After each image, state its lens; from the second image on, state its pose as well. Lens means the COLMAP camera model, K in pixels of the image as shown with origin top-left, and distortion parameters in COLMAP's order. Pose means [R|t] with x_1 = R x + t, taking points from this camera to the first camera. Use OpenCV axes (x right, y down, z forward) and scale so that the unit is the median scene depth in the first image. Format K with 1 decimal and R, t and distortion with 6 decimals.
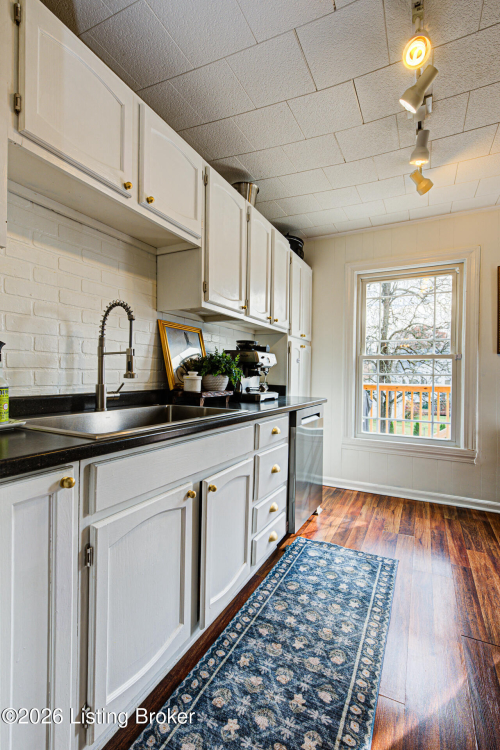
lens RADIAL K [[344.2, 0, 250.4], [0, 344.2, 376.3], [0, 0, 1]] dist [0.000590, -0.000251]
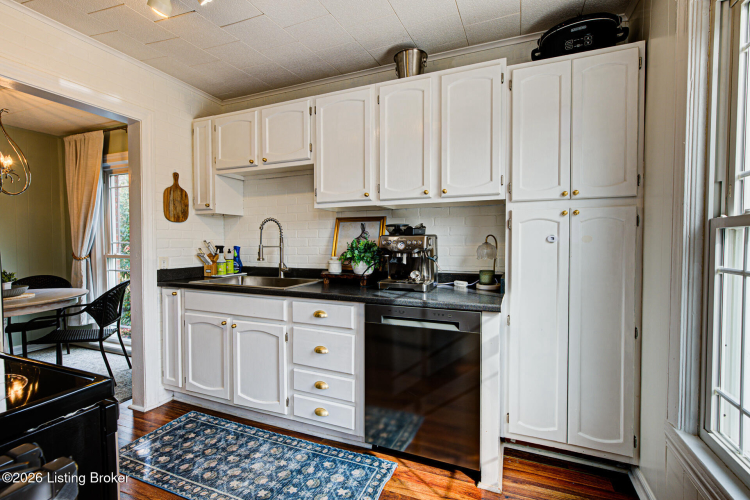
lens RADIAL K [[344.2, 0, 372.7], [0, 344.2, 247.4], [0, 0, 1]] dist [0.000590, -0.000251]
pose [[0.073733, 0.005918, -0.997260, 1.459261], [-0.000837, 0.999982, 0.005873, -0.073730], [0.997278, 0.000401, 0.073736, 1.370115]]
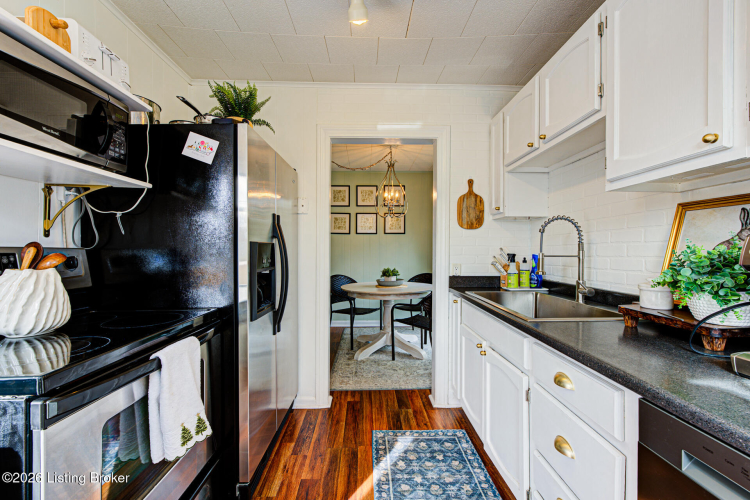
lens RADIAL K [[310.6, 0, 375.0], [0, 310.6, 248.5], [0, 0, 1]] dist [-0.009716, 0.000363]
pose [[-0.878285, -0.015308, -0.477893, 0.774939], [-0.014983, 0.999878, -0.004493, -0.079245], [0.477904, 0.003214, -0.878406, 1.655496]]
